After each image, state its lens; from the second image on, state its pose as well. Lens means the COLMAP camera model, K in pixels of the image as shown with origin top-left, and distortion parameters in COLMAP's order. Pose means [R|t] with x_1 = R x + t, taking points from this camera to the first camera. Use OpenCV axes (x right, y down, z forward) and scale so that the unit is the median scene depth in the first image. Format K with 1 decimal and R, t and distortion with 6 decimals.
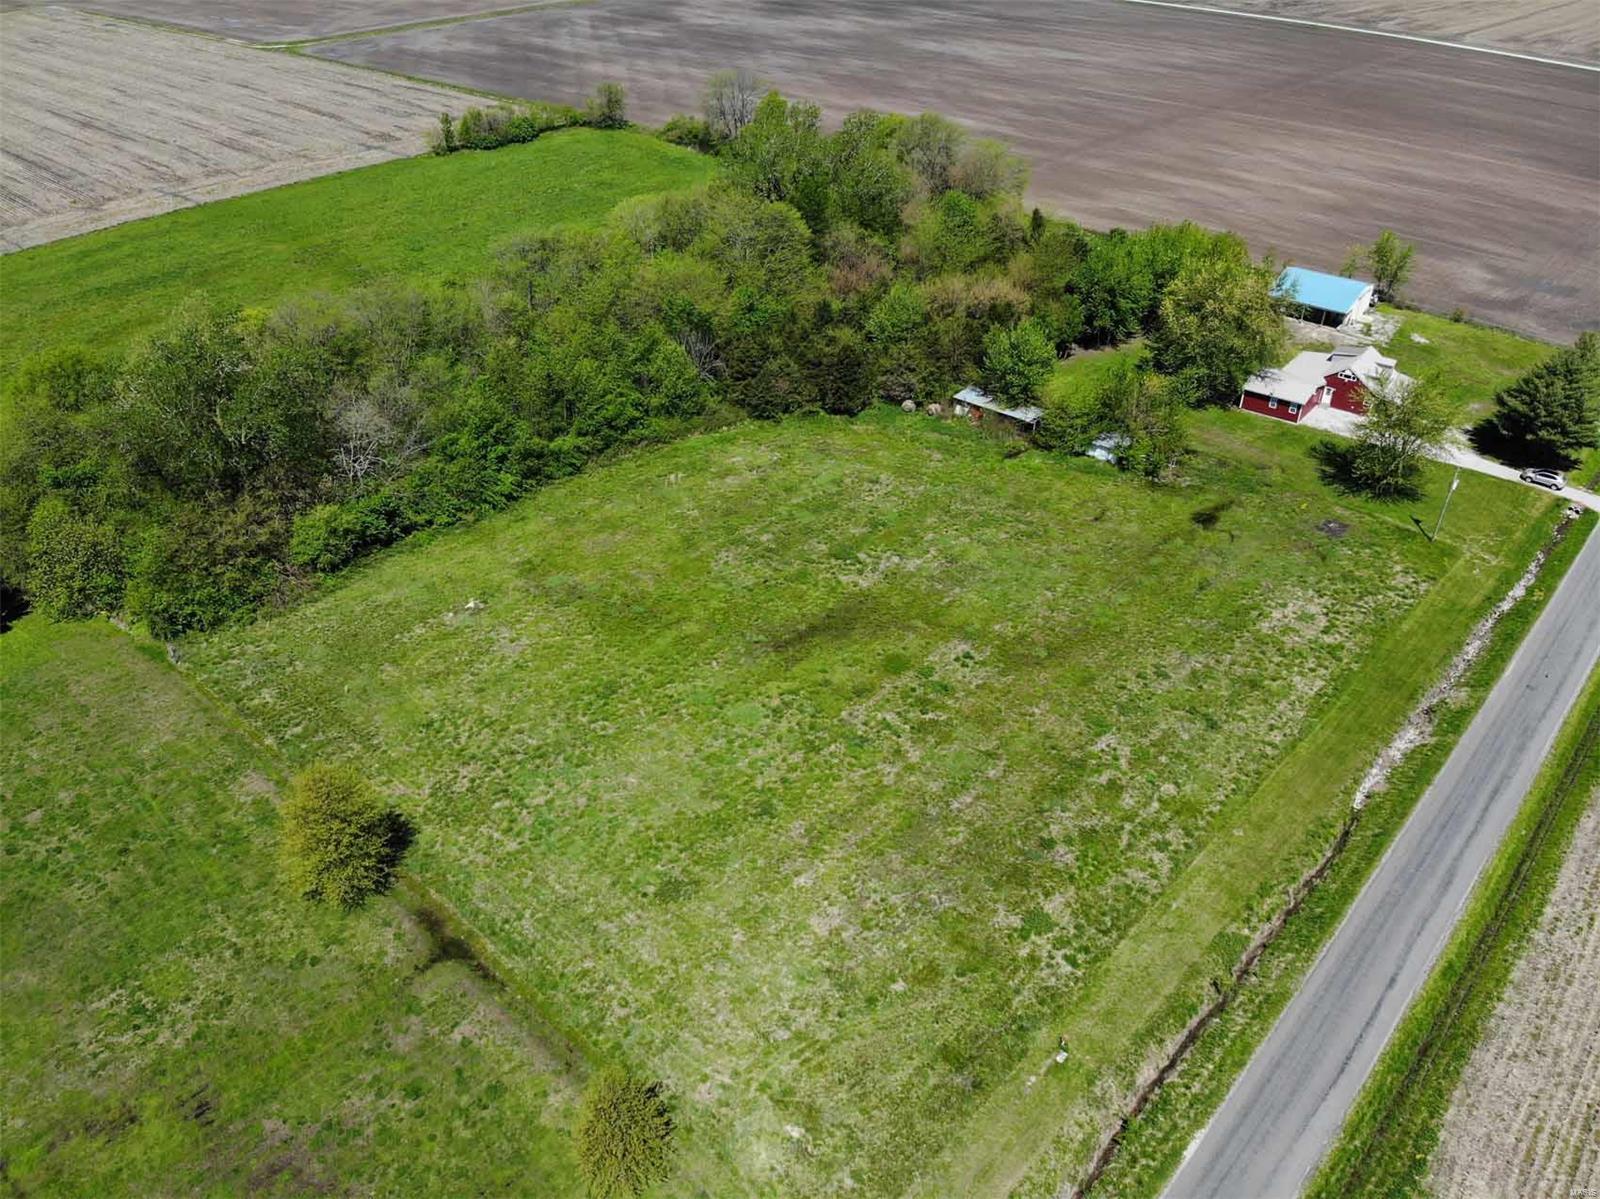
lens RADIAL K [[1169.9, 0, 805.9], [0, 1169.9, 606.1], [0, 0, 1]] dist [0.056618, -0.167158]
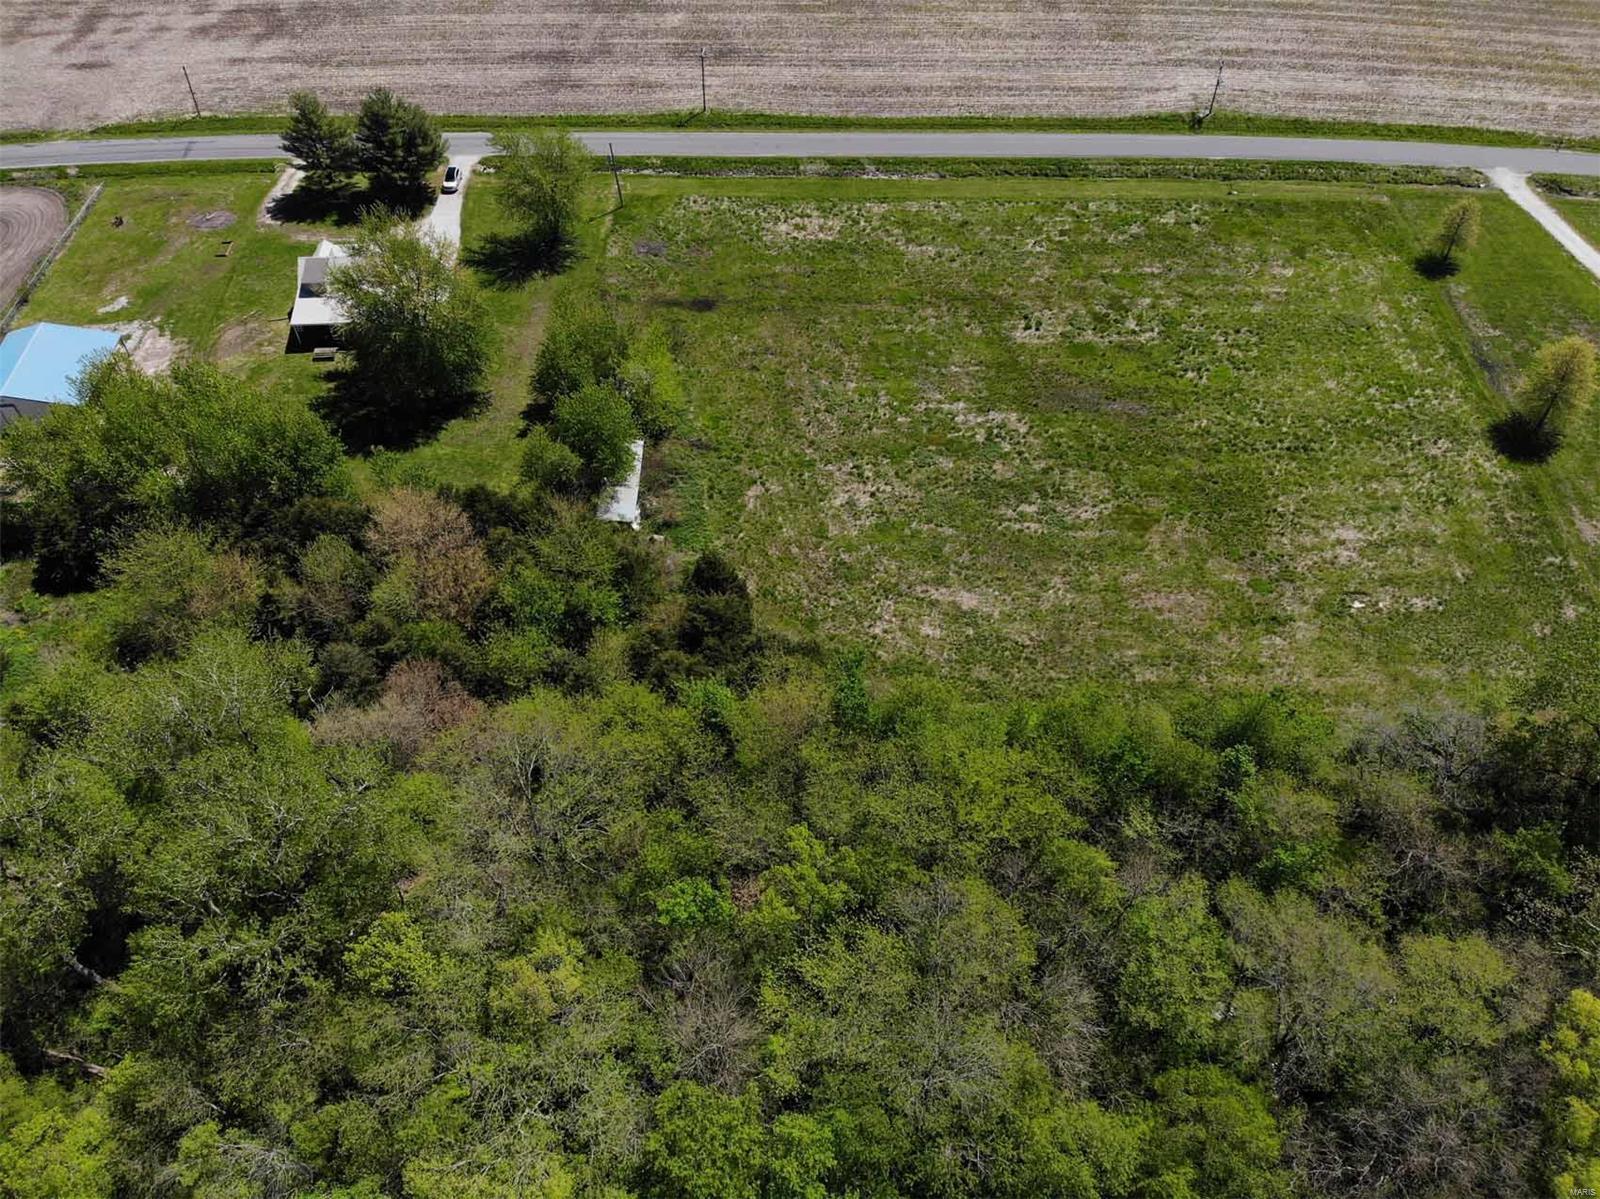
lens RADIAL K [[1169.9, 0, 805.9], [0, 1169.9, 606.1], [0, 0, 1]] dist [0.056618, -0.167158]
pose [[-0.670382, -0.571837, 0.472854, -0.482136], [0.414398, 0.240090, 0.877856, -1.125060], [-0.615518, 0.784448, 0.076016, 1.327223]]
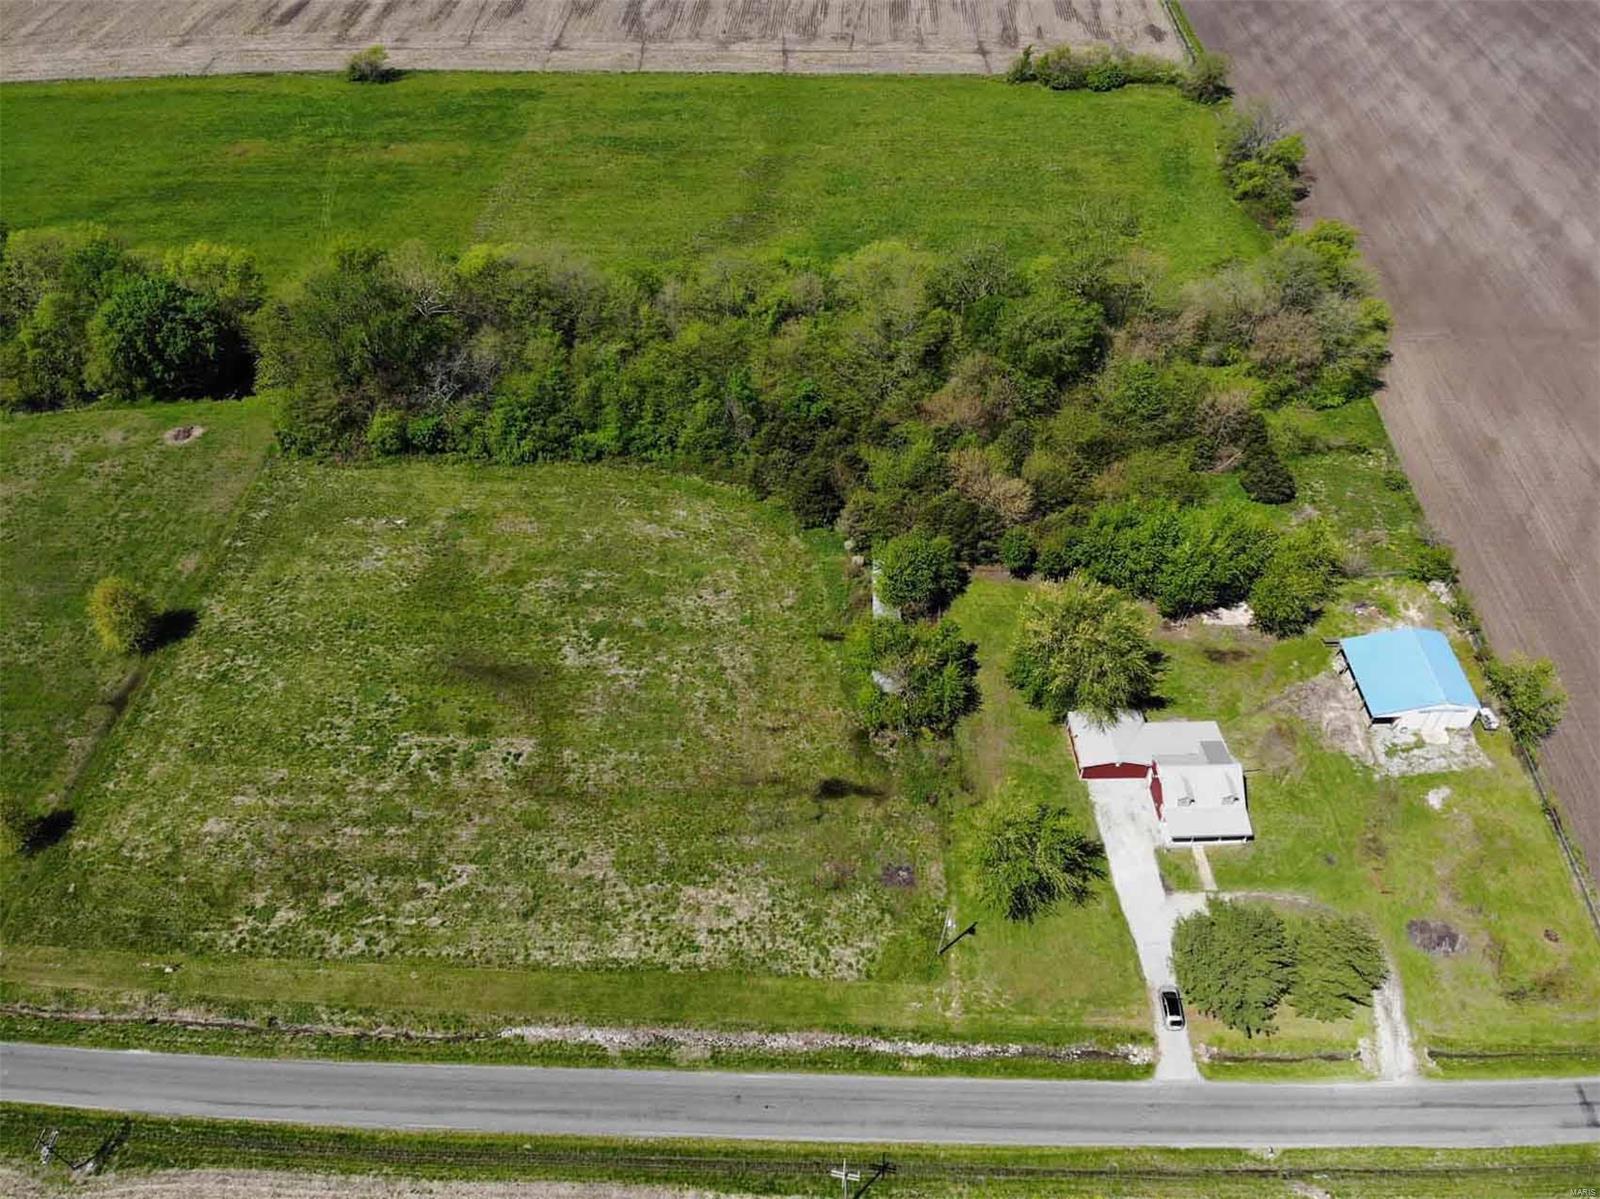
lens RADIAL K [[1220.4, 0, 824.5], [0, 1220.4, 569.5], [0, 0, 1]] dist [0.082026, -0.213535]
pose [[0.650015, 0.525809, -0.548639, 1.030160], [-0.424355, 0.850071, 0.311931, -0.723208], [0.630399, 0.030058, 0.775689, 0.159604]]
